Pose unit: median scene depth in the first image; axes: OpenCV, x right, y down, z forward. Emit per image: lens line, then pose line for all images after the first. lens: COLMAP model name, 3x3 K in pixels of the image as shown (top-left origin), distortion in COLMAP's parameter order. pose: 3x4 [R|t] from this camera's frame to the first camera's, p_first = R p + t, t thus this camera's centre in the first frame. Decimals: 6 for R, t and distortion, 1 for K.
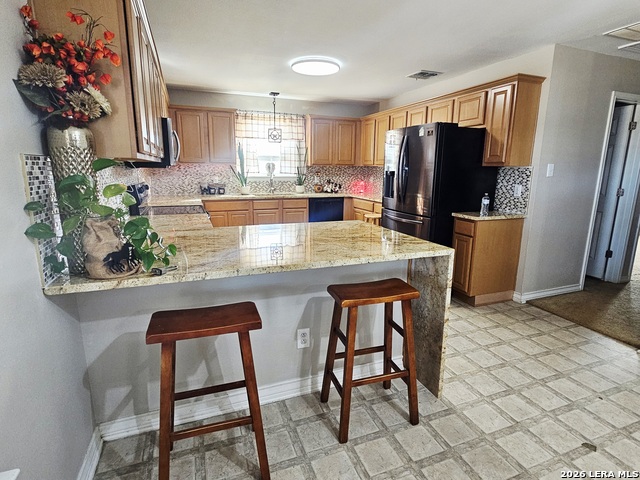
lens RADIAL K [[336.8, 0, 317.8], [0, 336.8, 236.9], [0, 0, 1]] dist [0.000583, -0.000445]
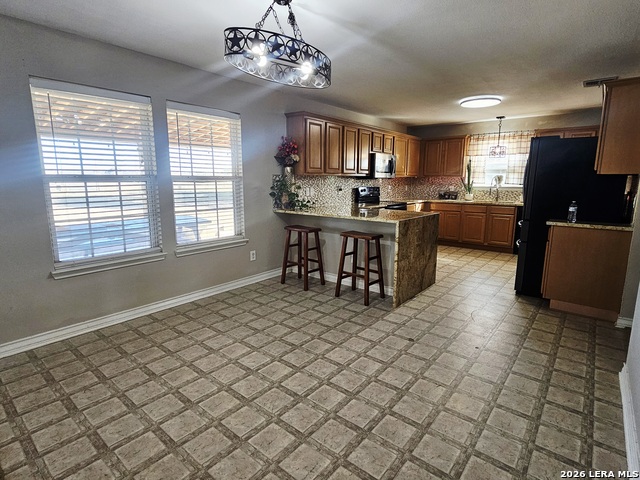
lens RADIAL K [[336.8, 0, 317.8], [0, 336.8, 236.9], [0, 0, 1]] dist [0.000583, -0.000445]
pose [[0.484994, 0.138406, -0.863495, 0.642383], [-0.174514, 0.982854, 0.059519, 0.032589], [0.856928, 0.121826, 0.500832, -0.099504]]
